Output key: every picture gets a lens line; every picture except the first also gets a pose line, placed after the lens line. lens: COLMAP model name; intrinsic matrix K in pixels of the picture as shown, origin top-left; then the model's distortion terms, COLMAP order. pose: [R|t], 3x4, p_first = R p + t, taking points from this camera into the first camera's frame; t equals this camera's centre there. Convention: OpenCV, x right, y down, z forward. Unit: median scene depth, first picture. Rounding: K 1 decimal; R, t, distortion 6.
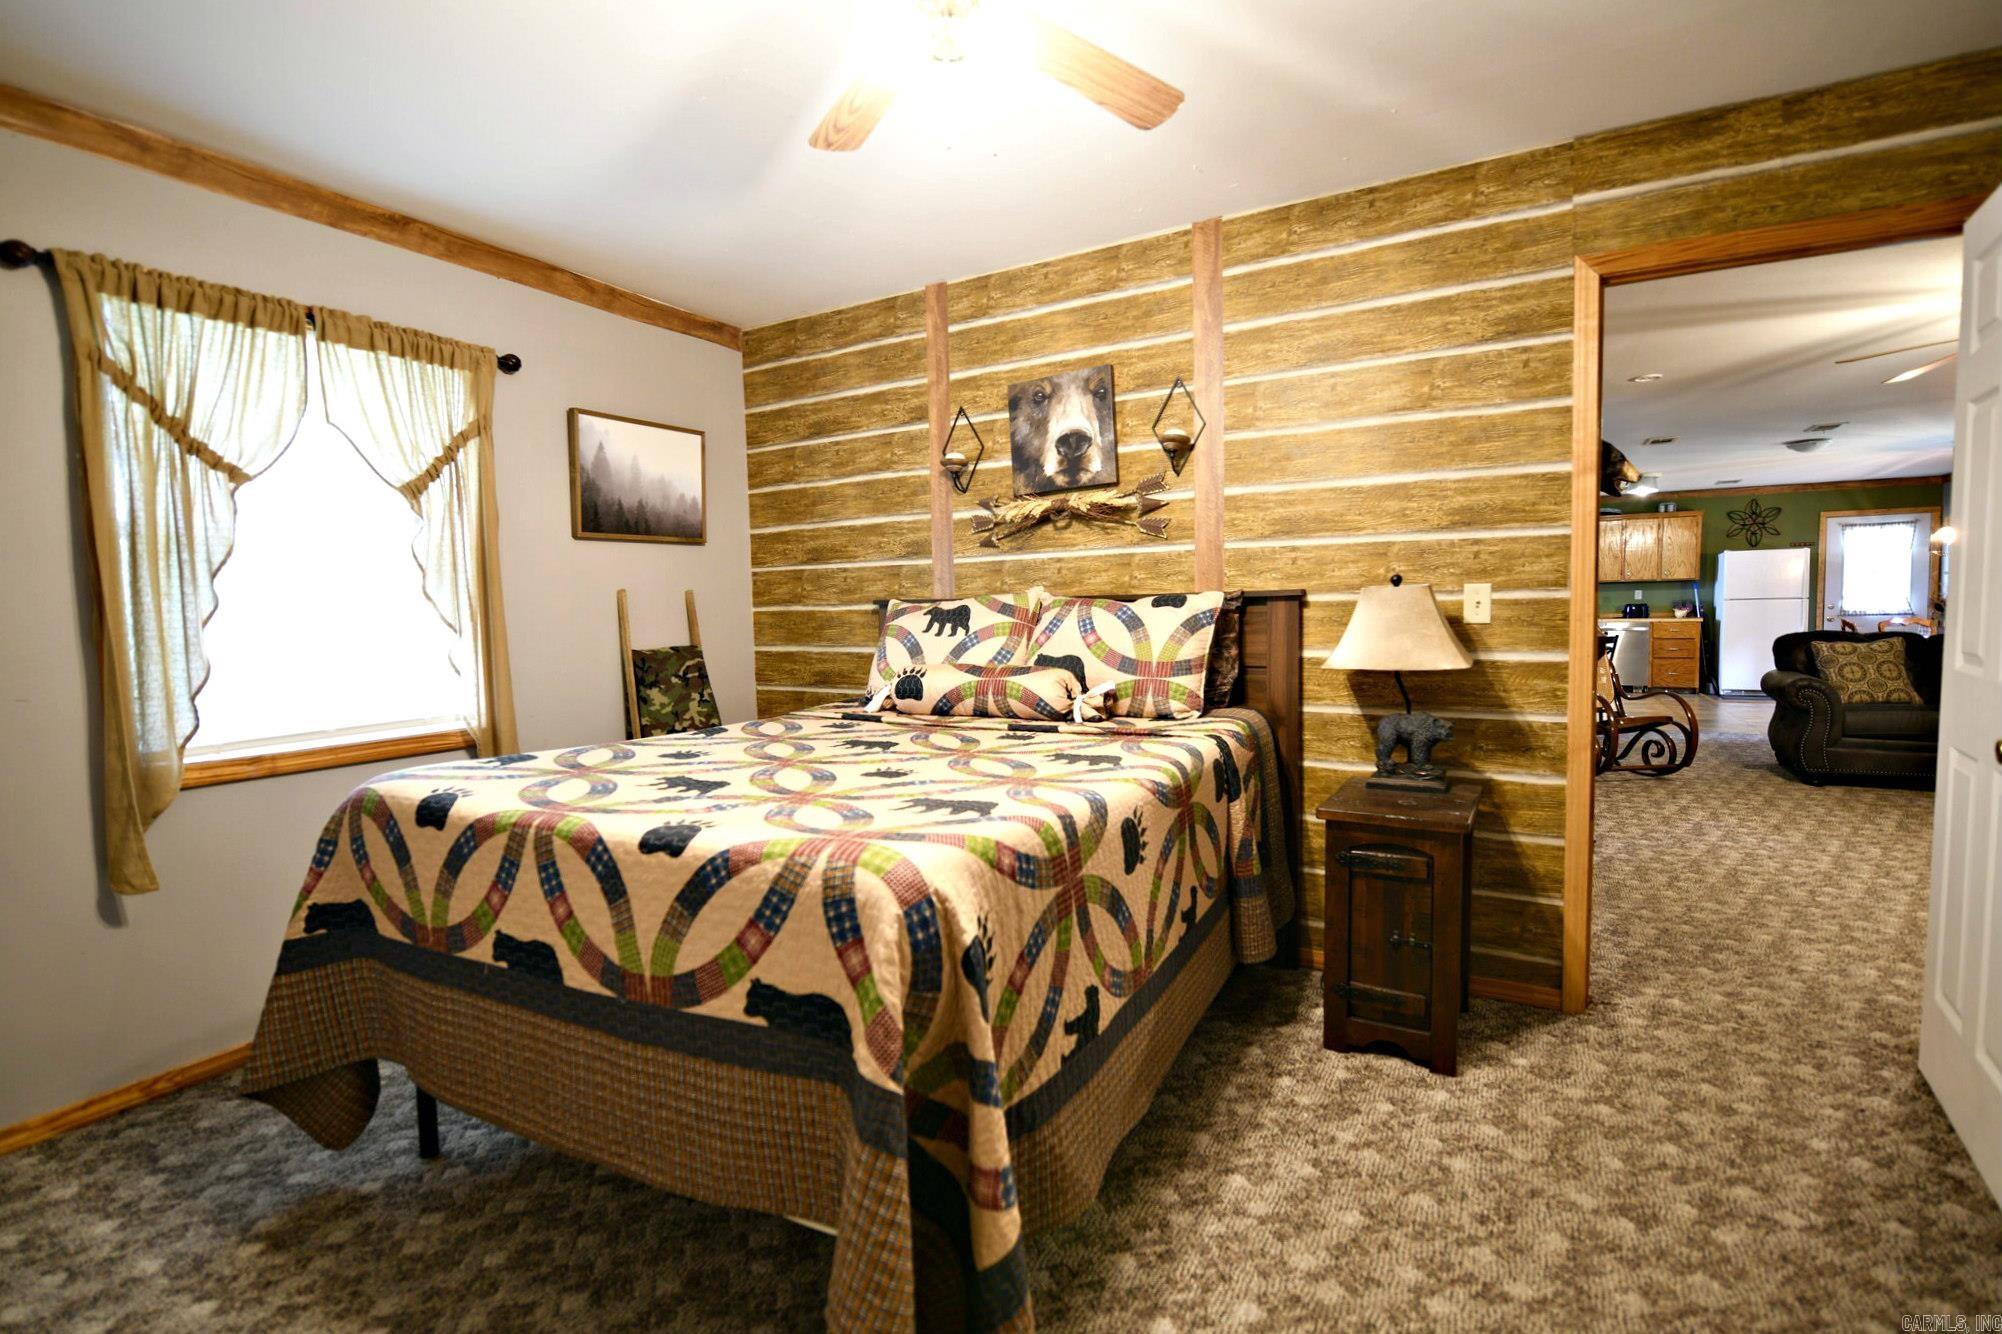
lens RADIAL K [[916.5, 0, 1001.0], [0, 916.5, 667.0], [0, 0, 1]] dist [-0.006604, -0.004660]
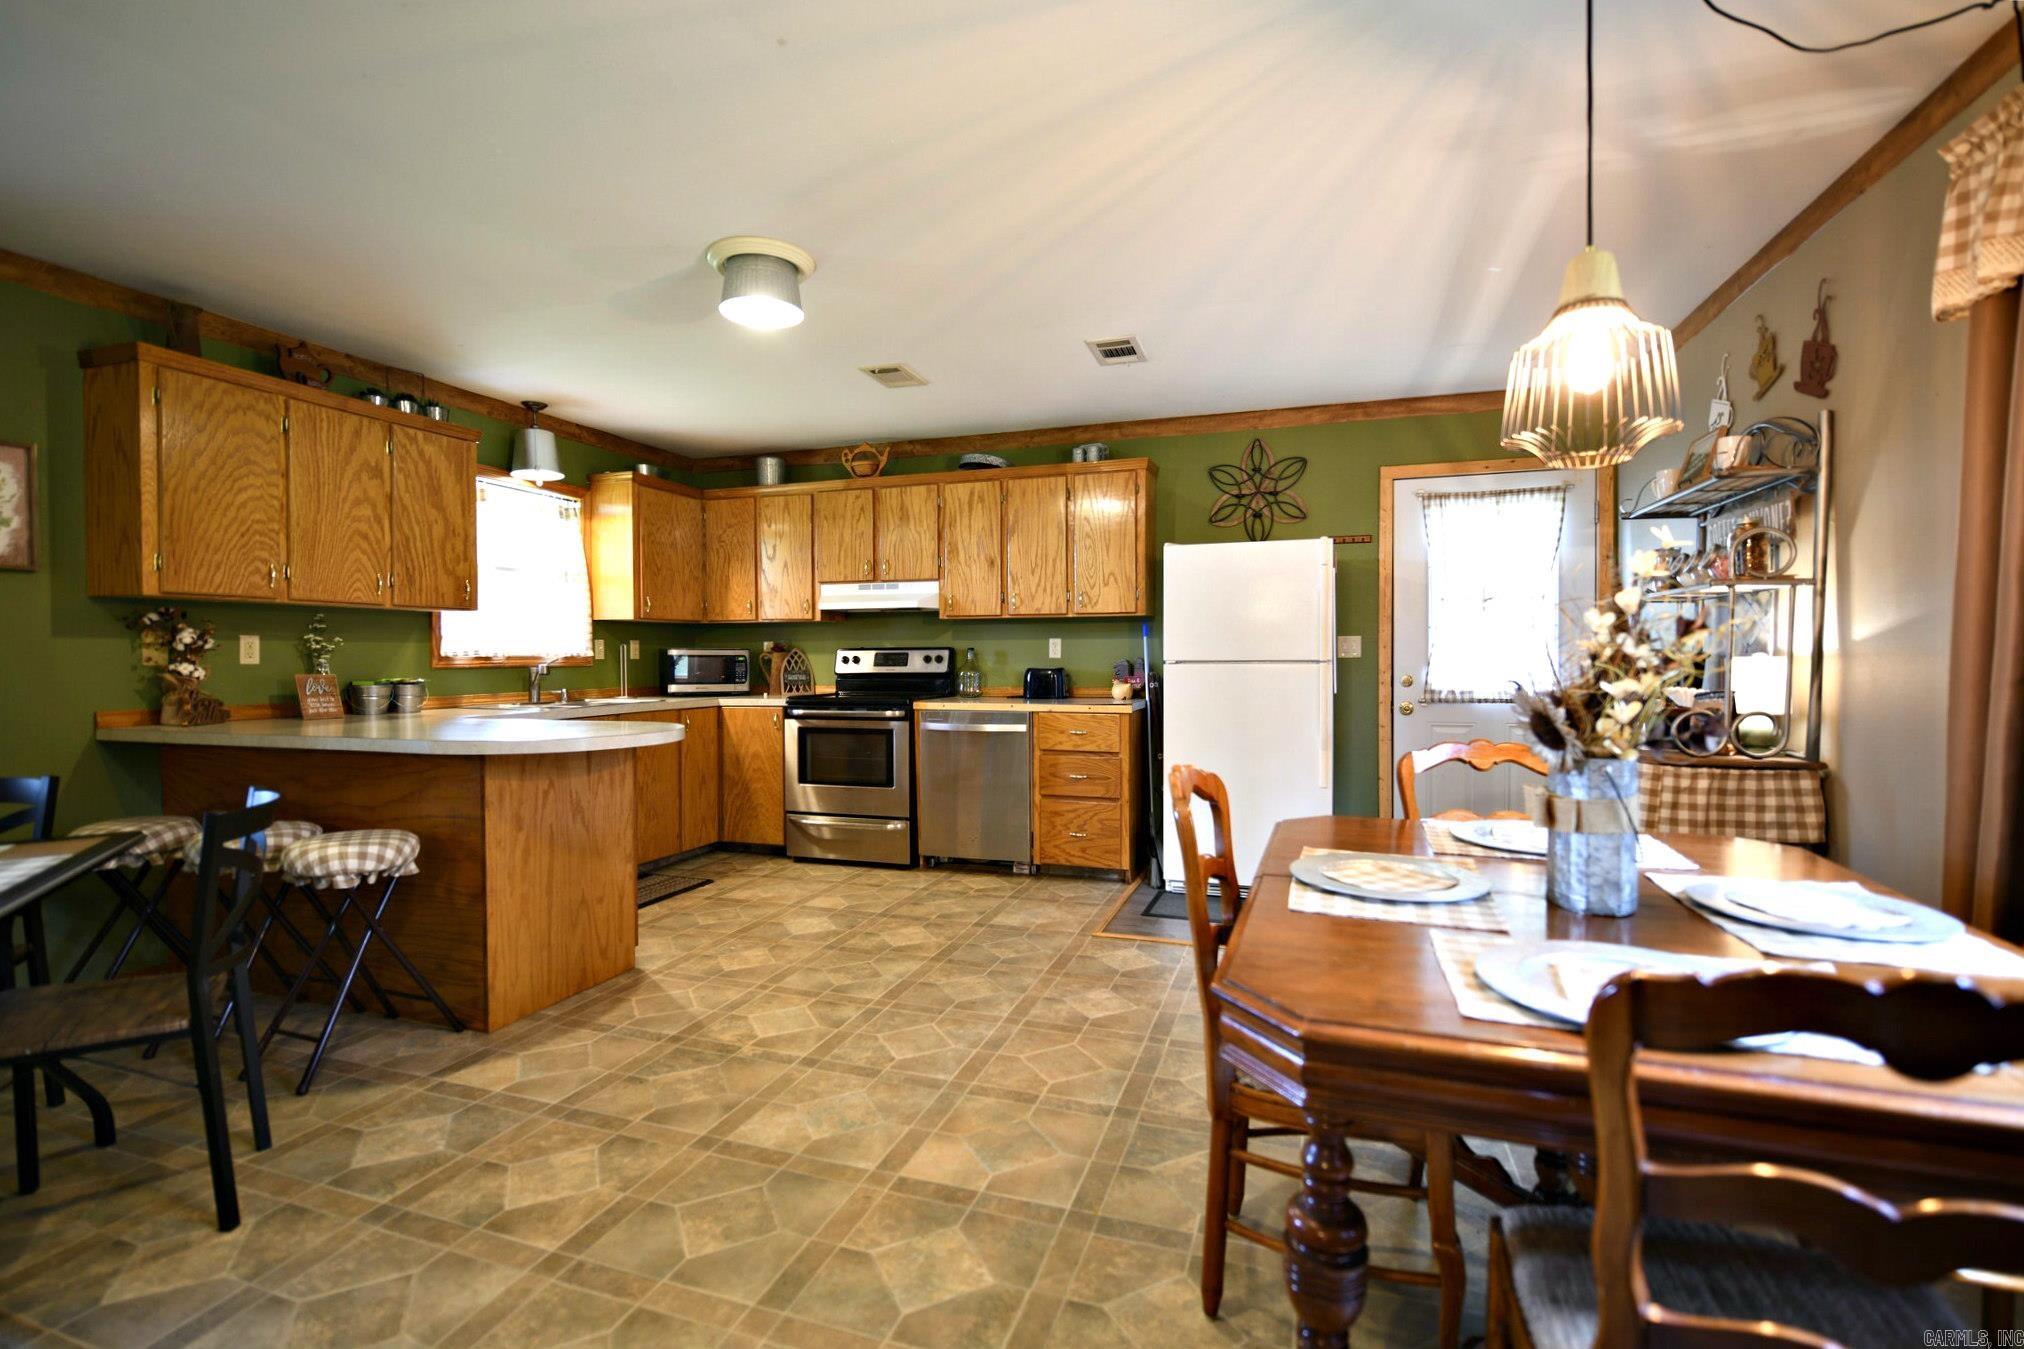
lens RADIAL K [[915.8, 0, 1012.0], [0, 915.8, 674.5], [0, 0, 1]] dist [-0.006899, -0.003826]
pose [[0.981480, 0.011771, 0.191202, 1.189022], [-0.003220, 0.998983, -0.044975, -0.091001], [-0.191537, 0.043526, 0.980520, 1.115307]]
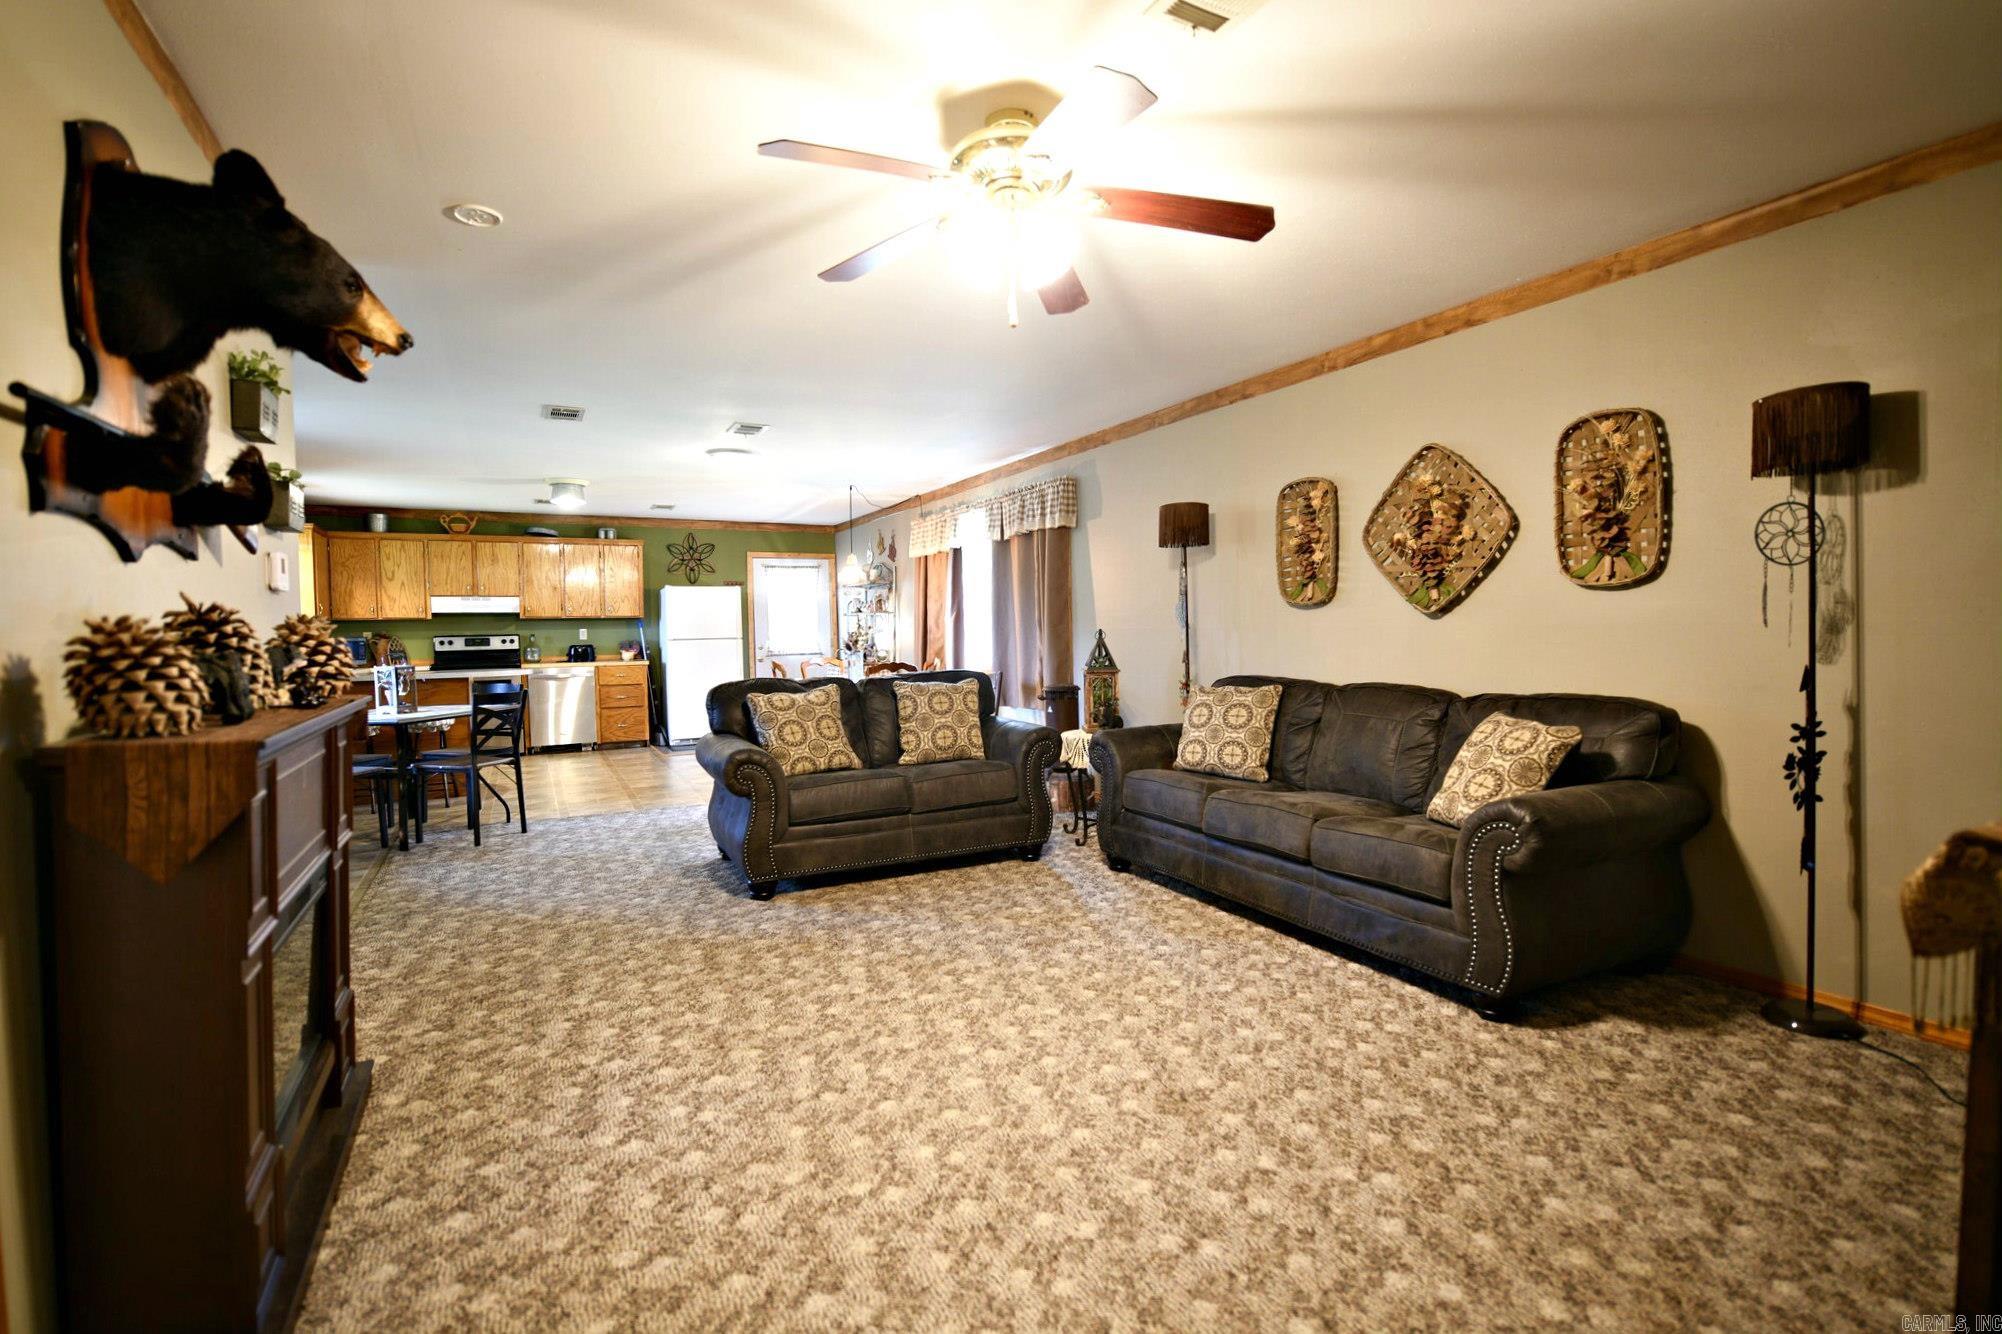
lens RADIAL K [[916.5, 0, 1001.0], [0, 916.5, 667.0], [0, 0, 1]] dist [-0.006604, -0.004660]
pose [[0.540669, -0.021673, 0.840956, 0.387983], [0.060358, 0.998091, -0.013083, -0.028545], [-0.839067, 0.057832, 0.540945, 0.434891]]
